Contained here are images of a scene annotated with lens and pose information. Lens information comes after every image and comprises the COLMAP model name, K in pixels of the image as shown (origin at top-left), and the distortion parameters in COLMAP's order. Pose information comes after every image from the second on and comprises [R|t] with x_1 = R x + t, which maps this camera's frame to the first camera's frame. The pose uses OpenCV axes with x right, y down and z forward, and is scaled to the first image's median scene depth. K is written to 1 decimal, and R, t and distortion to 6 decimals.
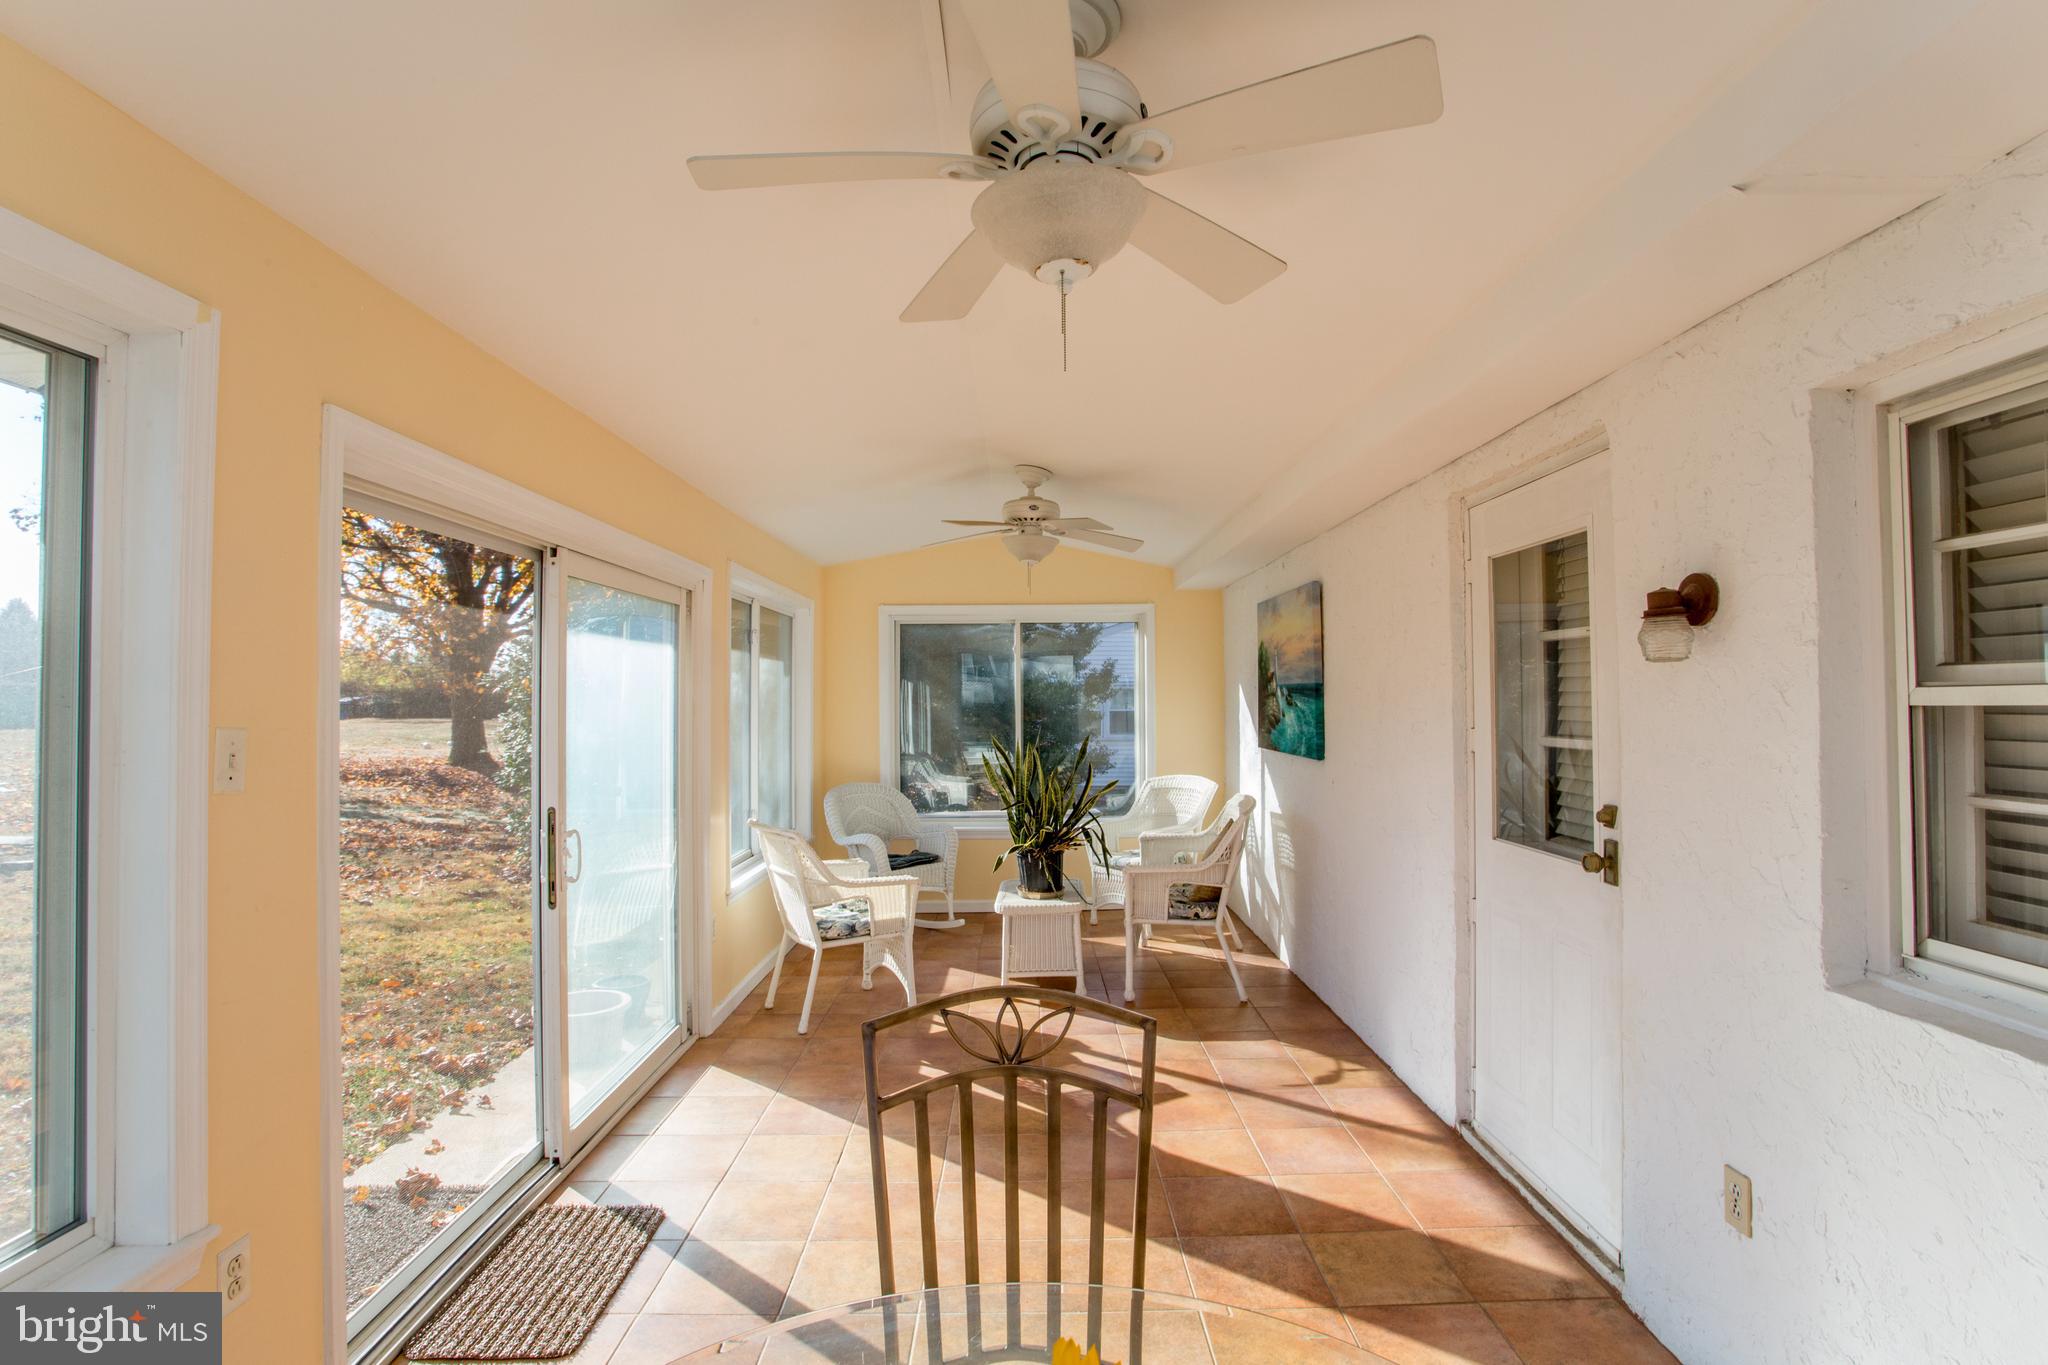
lens RADIAL K [[1016.2, 0, 1016.2], [0, 1016.2, 669.0], [0, 0, 1]] dist [-0.077172, 0.037119]
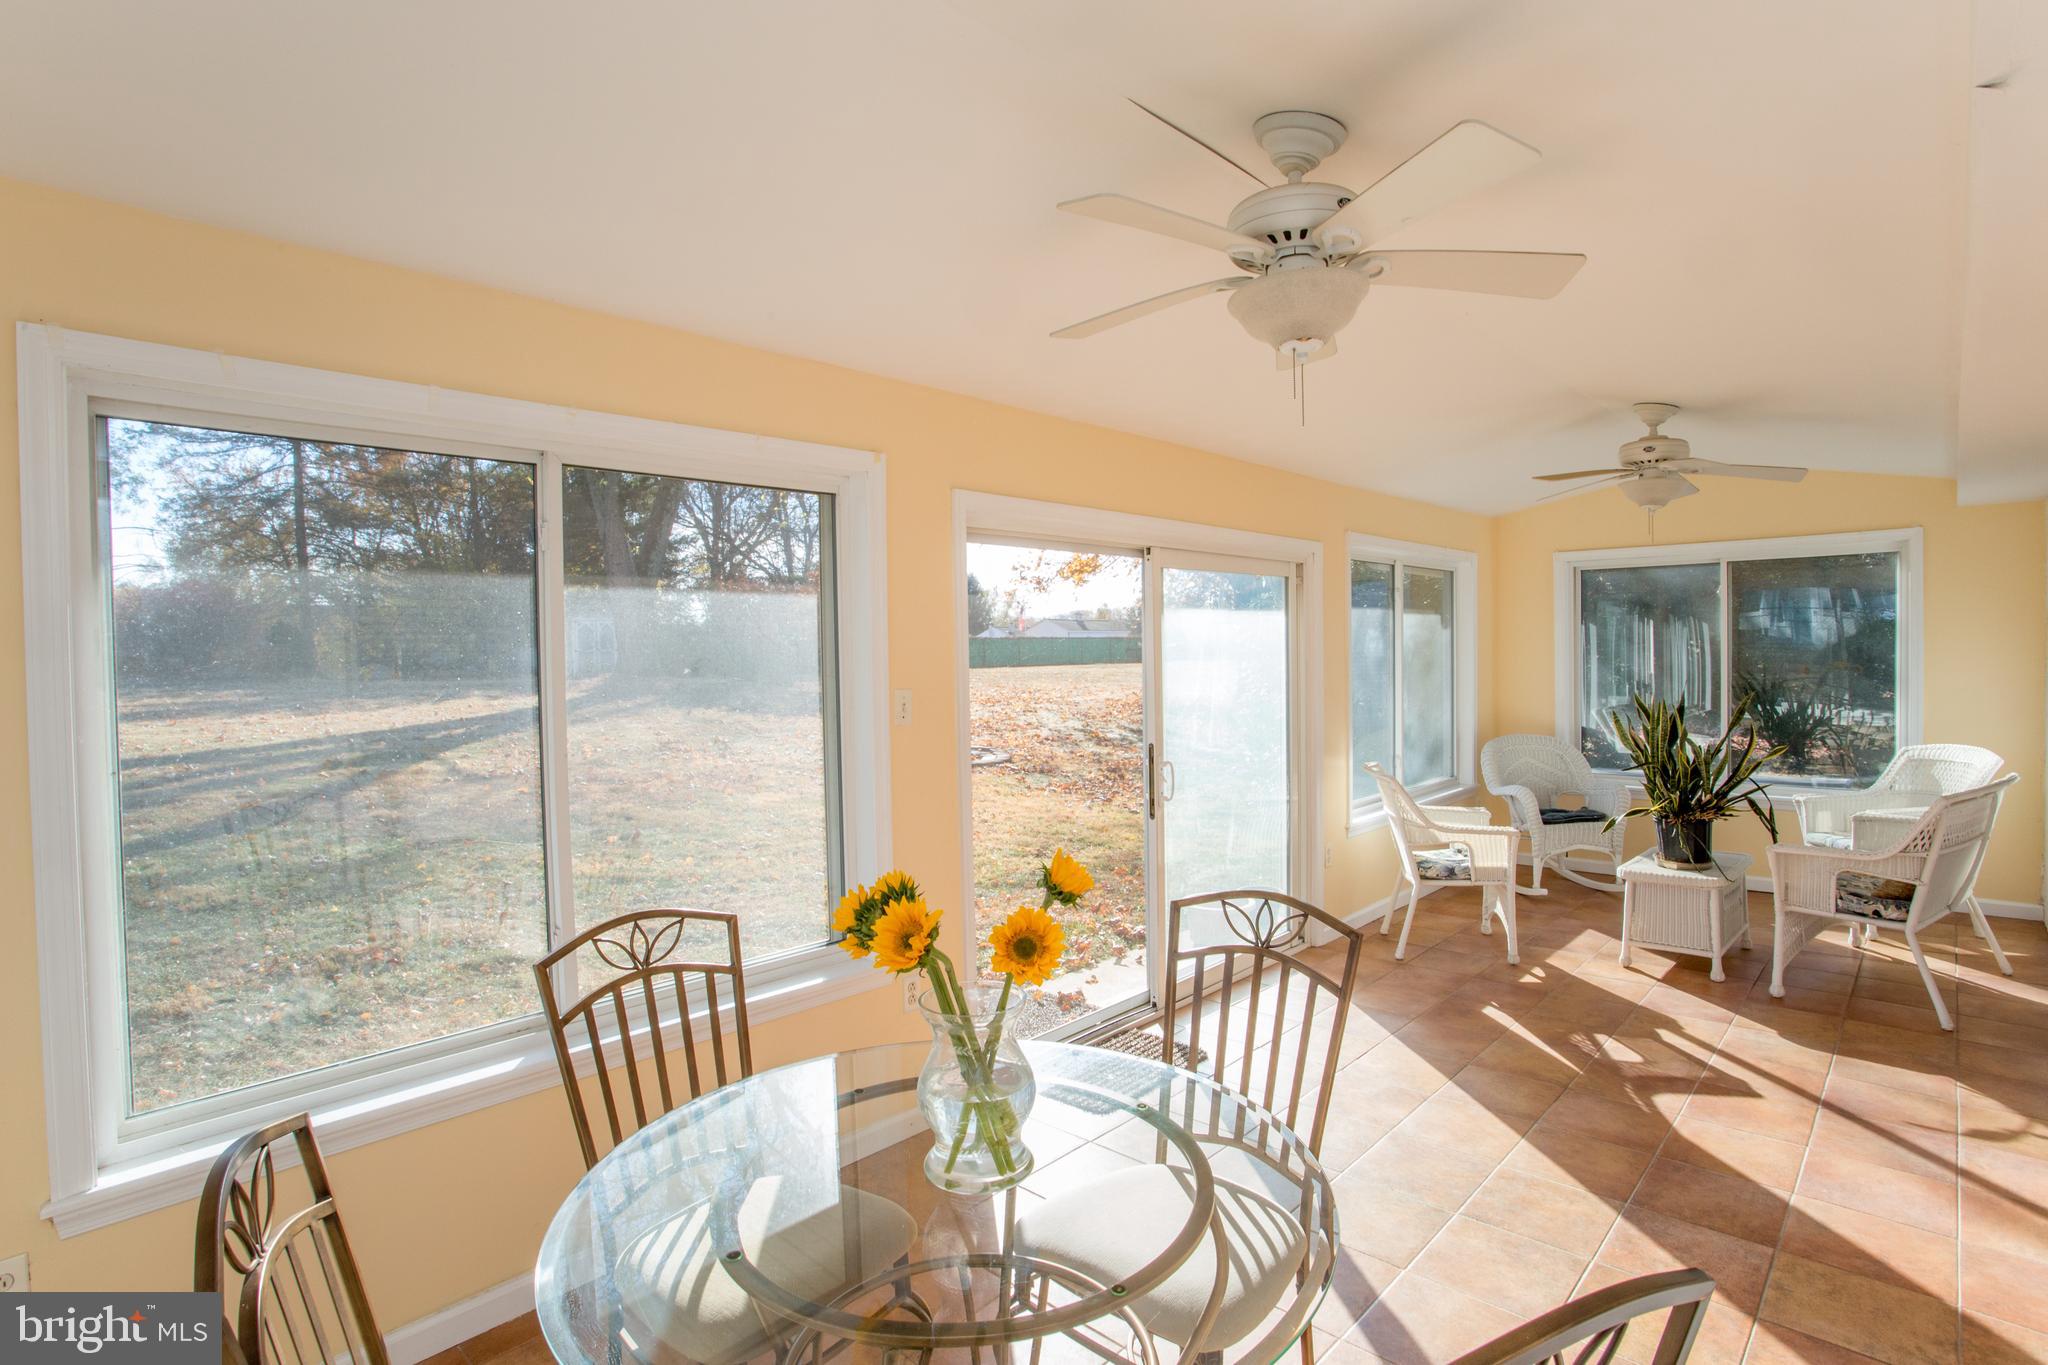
lens RADIAL K [[1016.2, 0, 1016.2], [0, 1016.2, 669.0], [0, 0, 1]] dist [-0.077172, 0.037119]
pose [[0.722229, 0.006512, -0.691623, 0.237440], [0.034385, 0.998381, 0.045307, -0.020089], [0.690799, -0.056504, 0.720836, -0.067071]]
